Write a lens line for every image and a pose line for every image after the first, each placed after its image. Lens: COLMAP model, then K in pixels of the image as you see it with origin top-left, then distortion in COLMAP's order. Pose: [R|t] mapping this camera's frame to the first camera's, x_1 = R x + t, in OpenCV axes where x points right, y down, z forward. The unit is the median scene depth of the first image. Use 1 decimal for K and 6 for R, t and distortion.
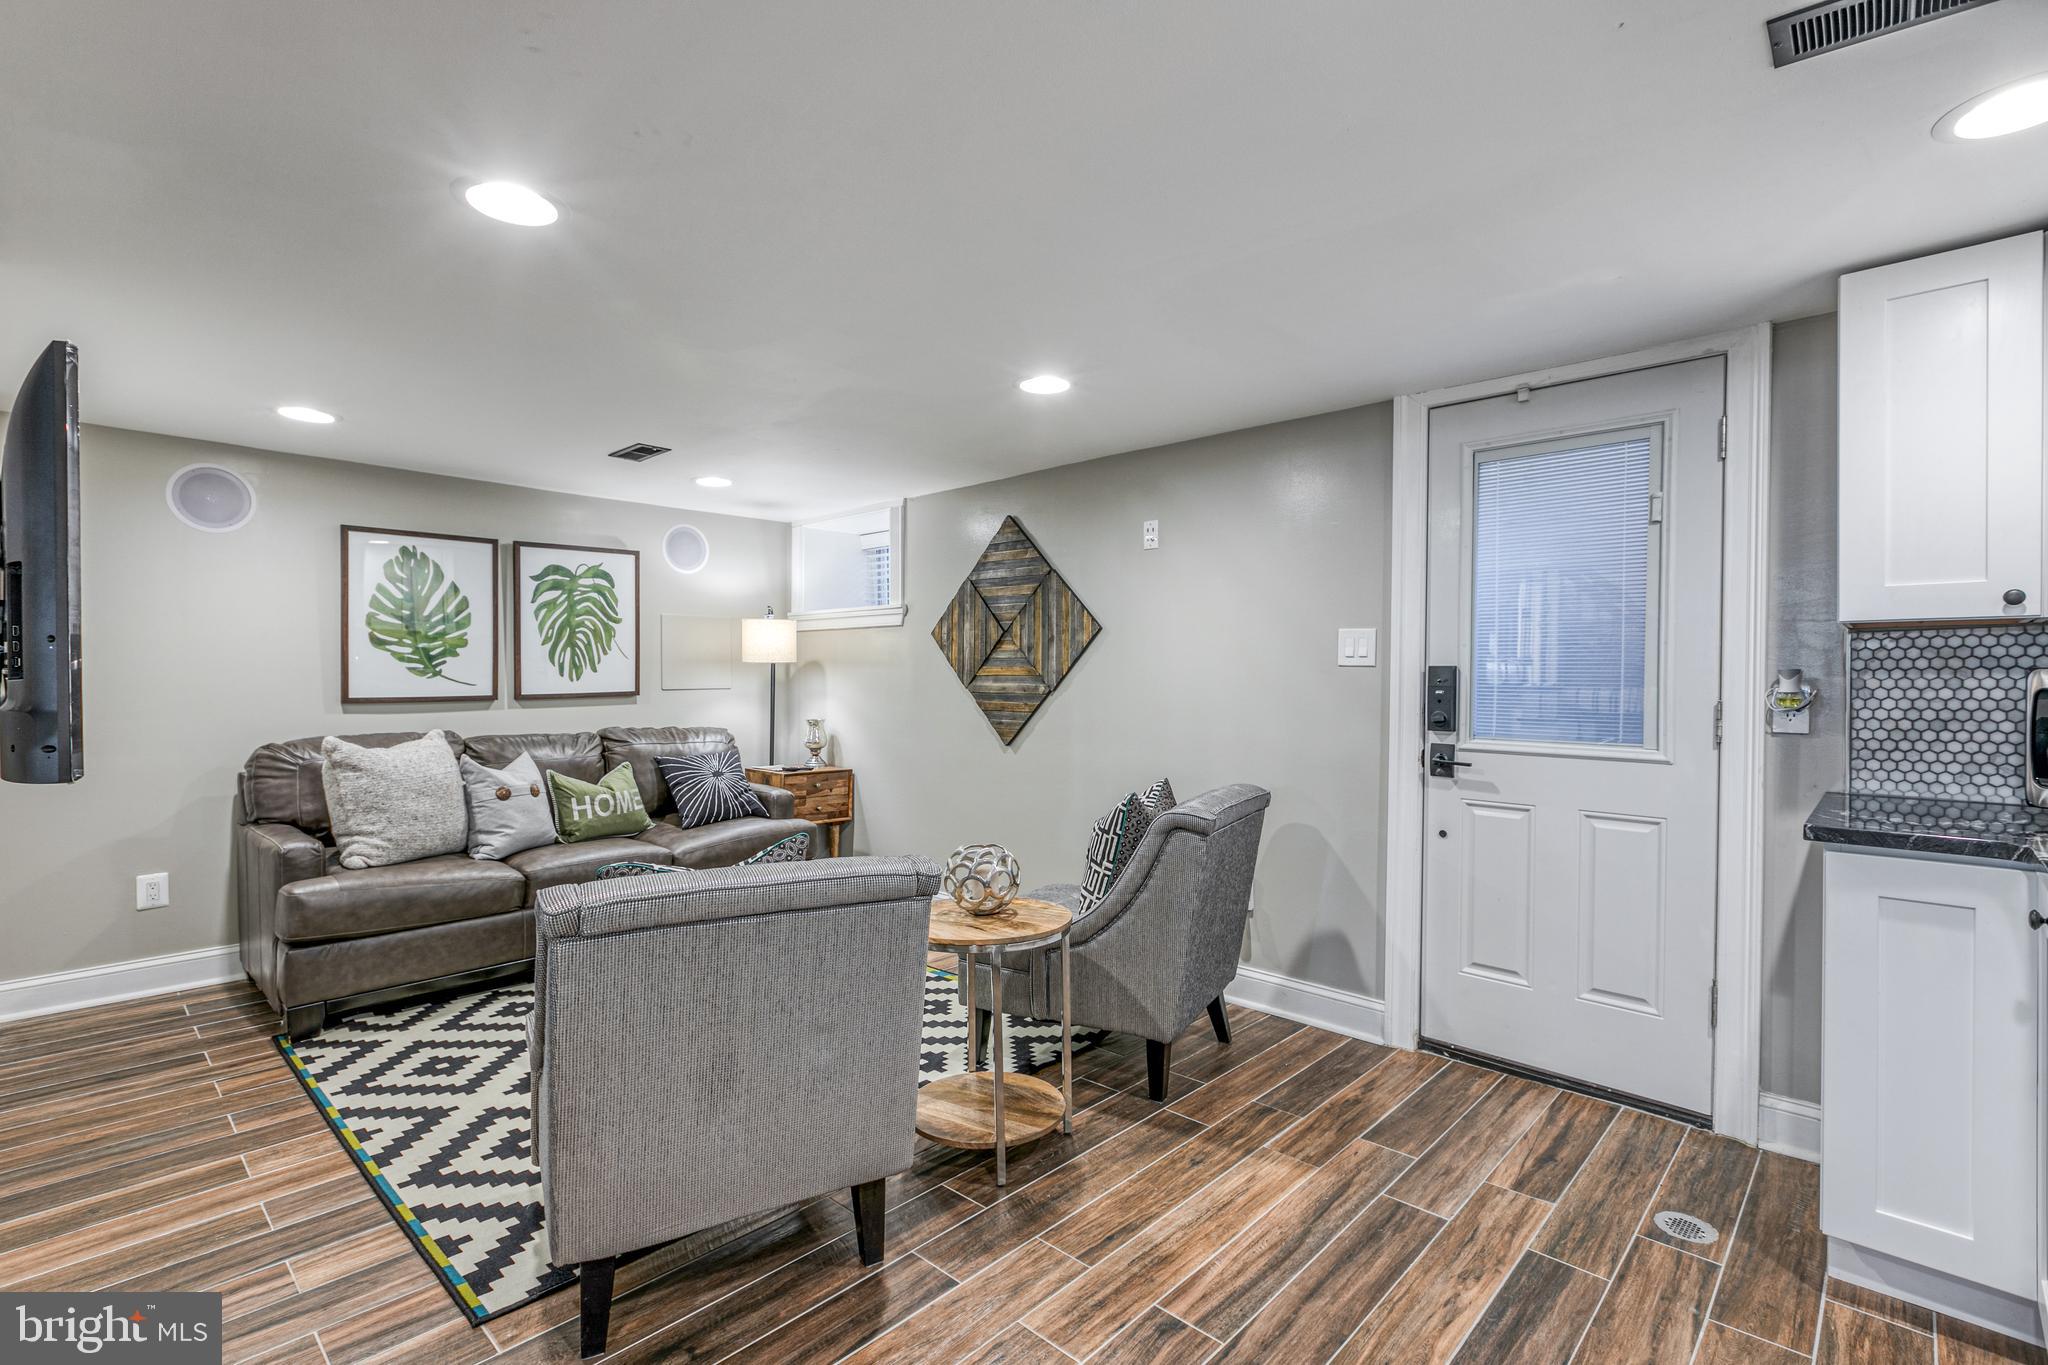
lens RADIAL K [[931.7, 0, 1019.8], [0, 931.7, 681.1], [0, 0, 1]] dist [-0.002131, 0.000008]
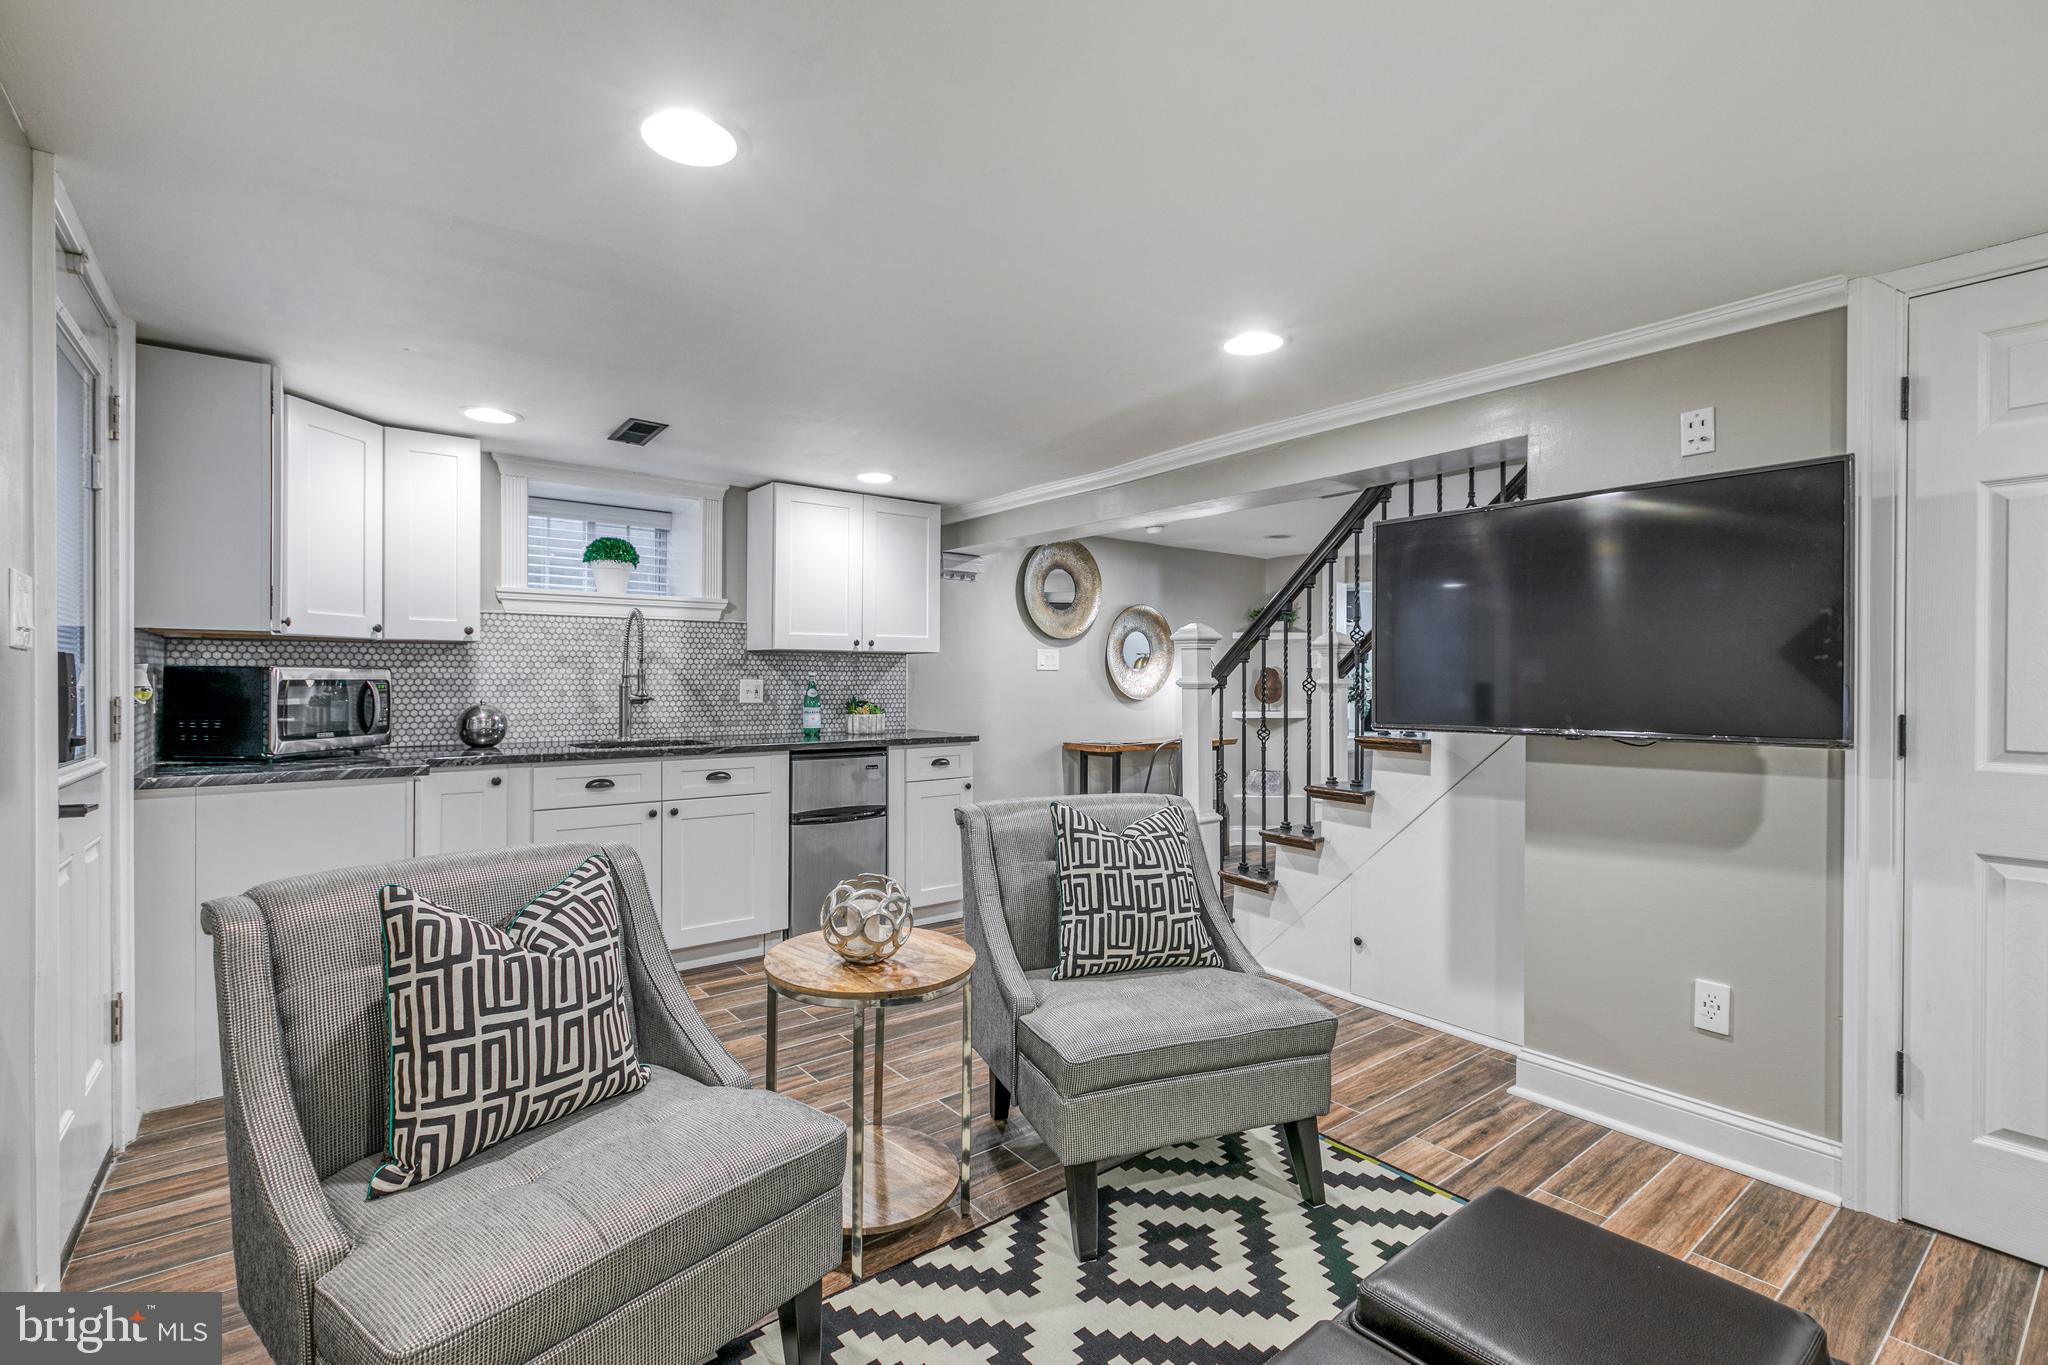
lens RADIAL K [[931.7, 0, 1024.4], [0, 931.7, 677.7], [0, 0, 1]] dist [-0.002131, 0.000008]
pose [[-0.989681, -0.008241, 0.143051, -0.228761], [-0.006431, 0.999893, 0.013105, -0.008869], [-0.143144, 0.012050, -0.989628, 1.103340]]
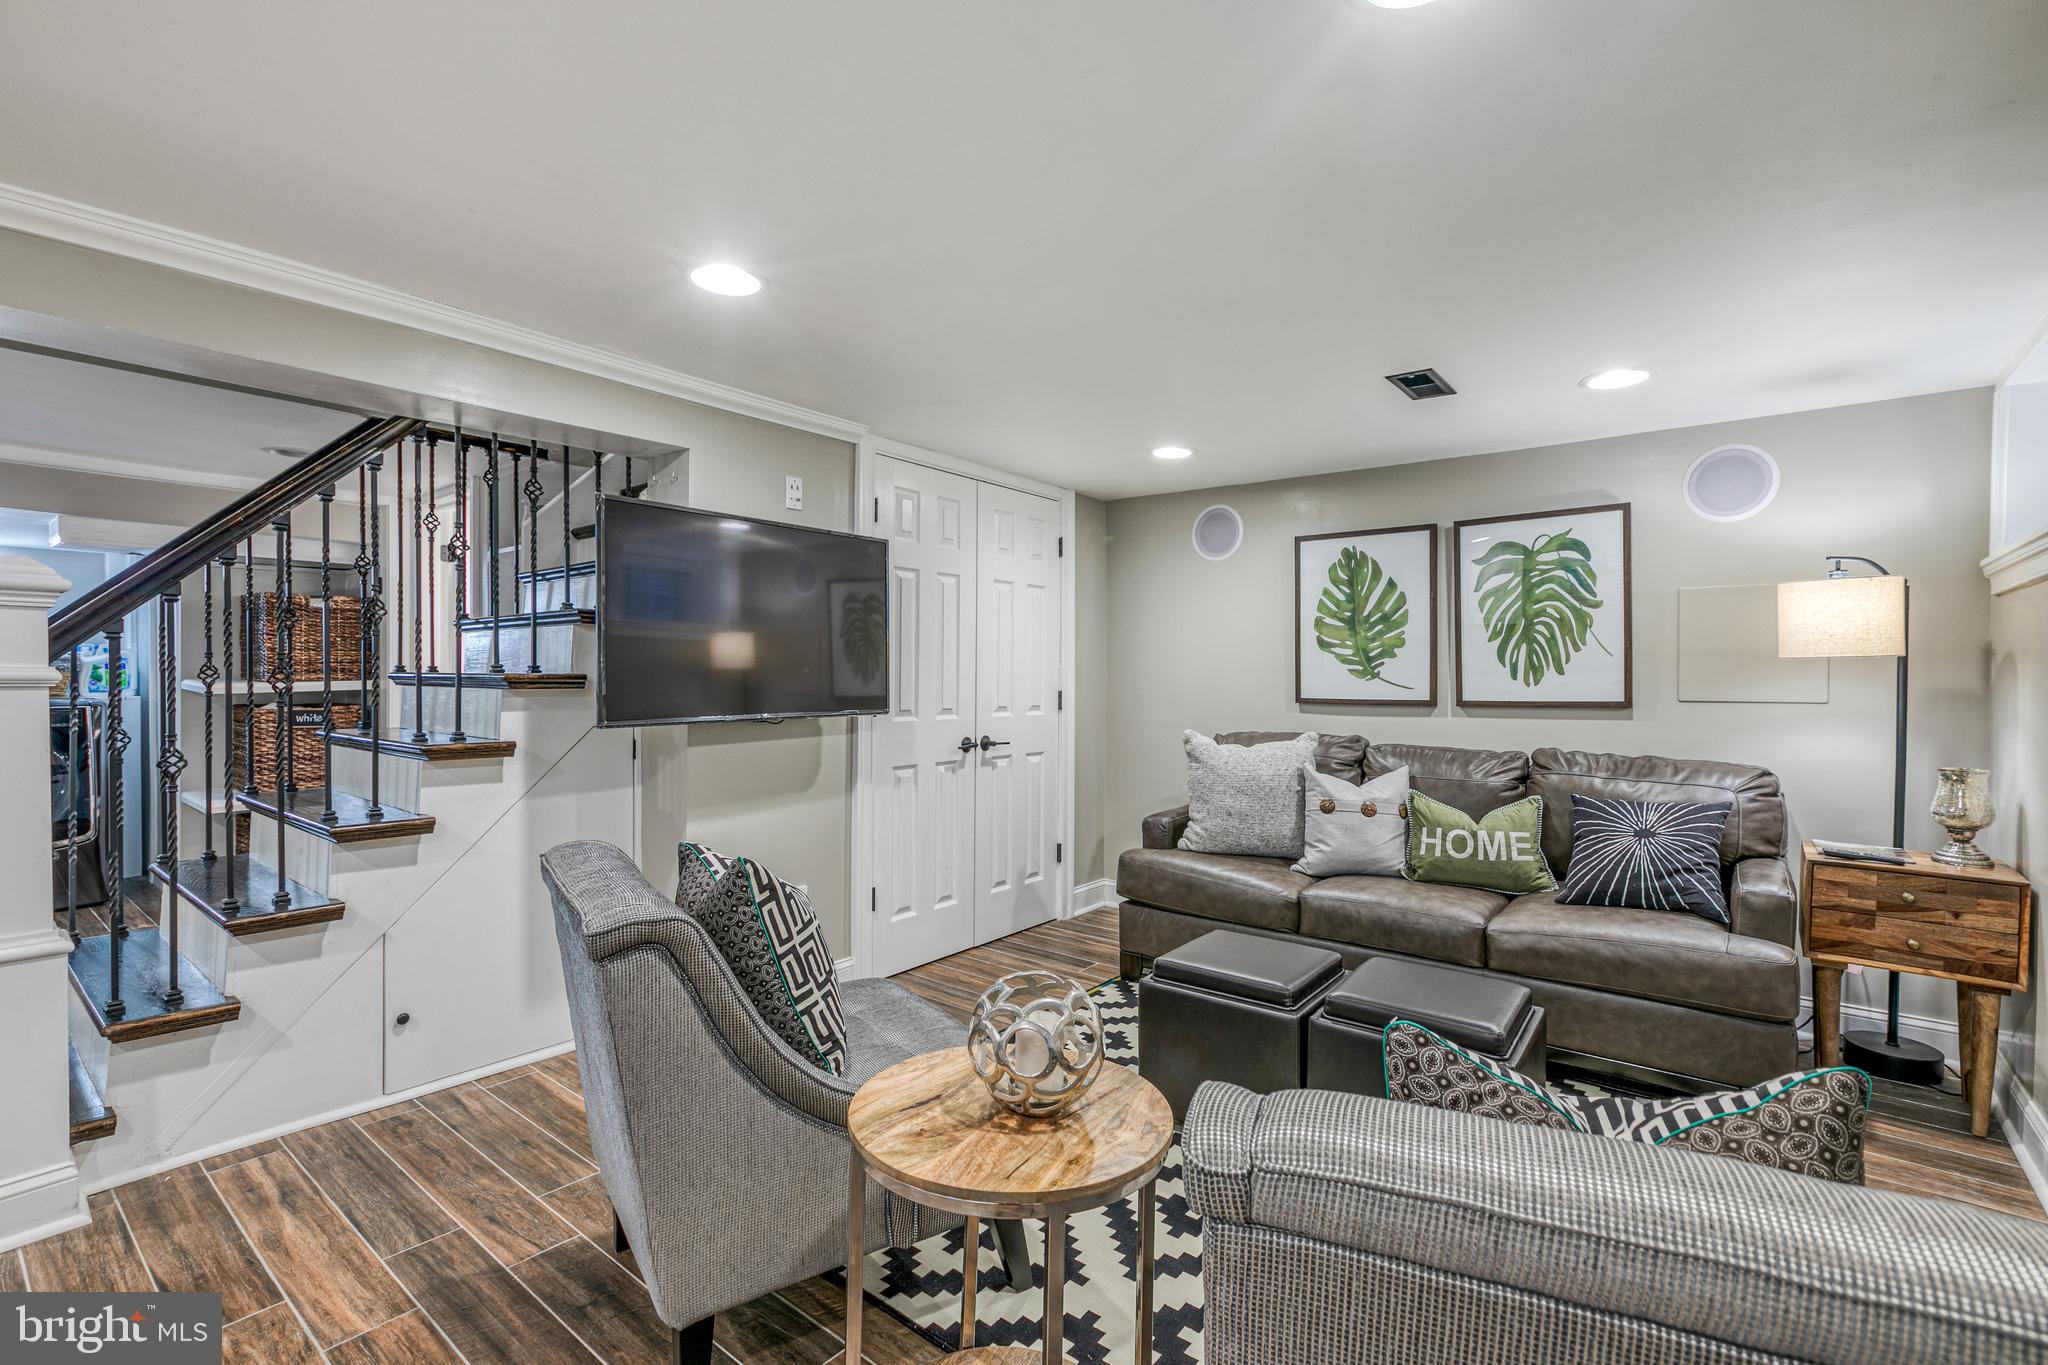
lens RADIAL K [[931.7, 0, 1019.2], [0, 931.7, 678.4], [0, 0, 1]] dist [-0.002131, 0.000008]
pose [[0.075012, 0.003879, -0.997175, 0.298478], [-0.014453, 0.999892, 0.002802, -0.002517], [0.997078, 0.014202, 0.075060, 0.558158]]
